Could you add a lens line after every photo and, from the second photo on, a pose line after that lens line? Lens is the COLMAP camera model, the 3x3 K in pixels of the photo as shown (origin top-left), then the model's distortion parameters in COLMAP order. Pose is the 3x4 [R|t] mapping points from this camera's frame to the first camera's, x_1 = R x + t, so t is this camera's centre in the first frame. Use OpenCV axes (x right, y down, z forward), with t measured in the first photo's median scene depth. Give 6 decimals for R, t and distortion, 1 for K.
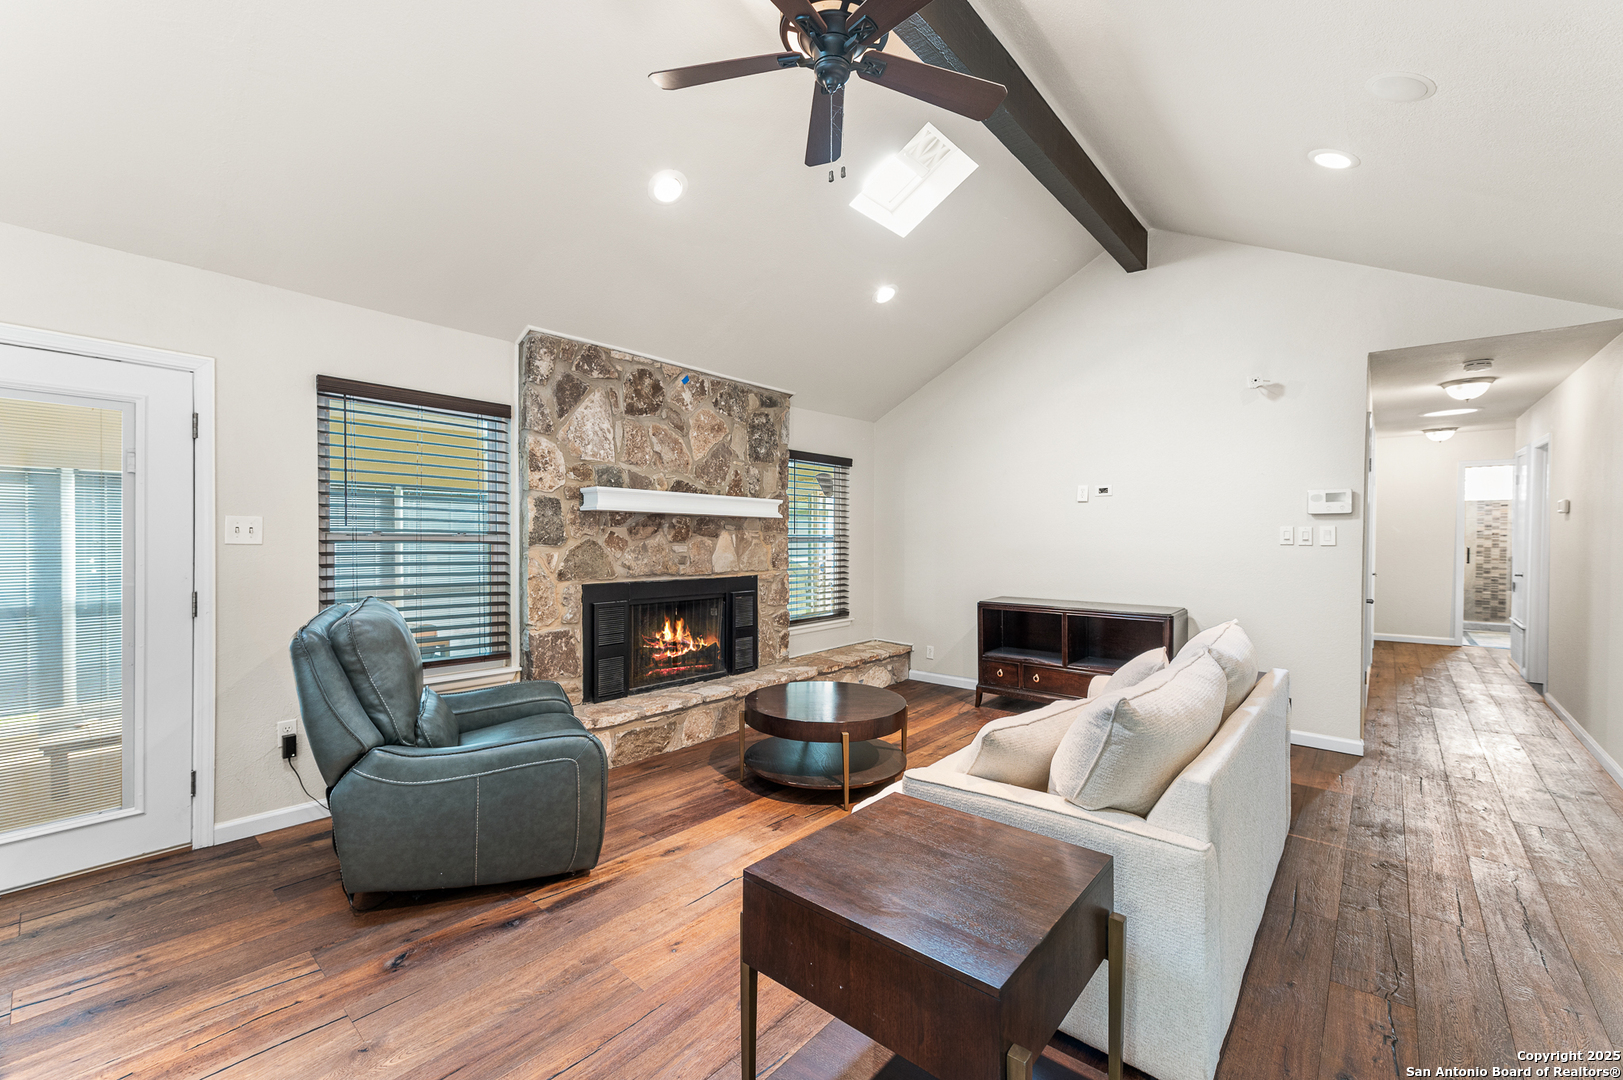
lens RADIAL K [[657.8, 0, 811.0], [0, 657.8, 552.8], [0, 0, 1]] dist [0.002141, 0.000132]
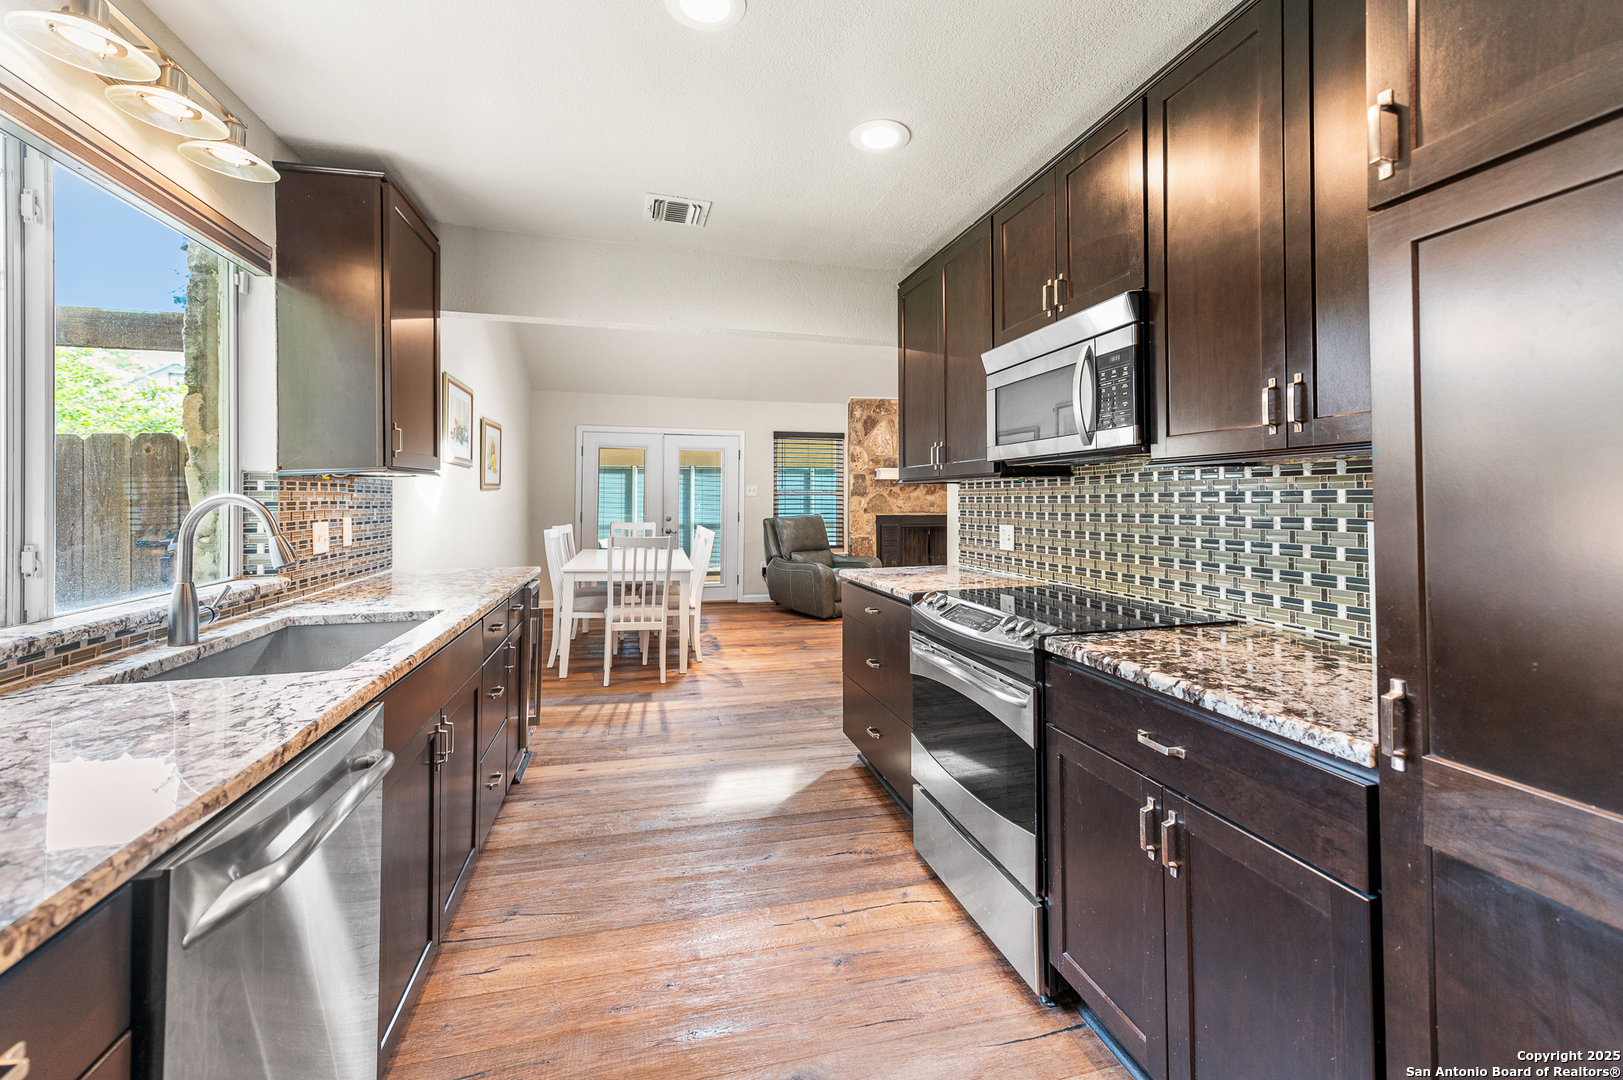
lens RADIAL K [[657.8, 0, 805.1], [0, 657.8, 495.3], [0, 0, 1]] dist [0.002141, 0.000132]
pose [[0.809042, -0.009603, -0.587672, 0.712289], [-0.004533, 0.999735, -0.022578, 0.034363], [0.587733, 0.020931, 0.808784, -0.833342]]
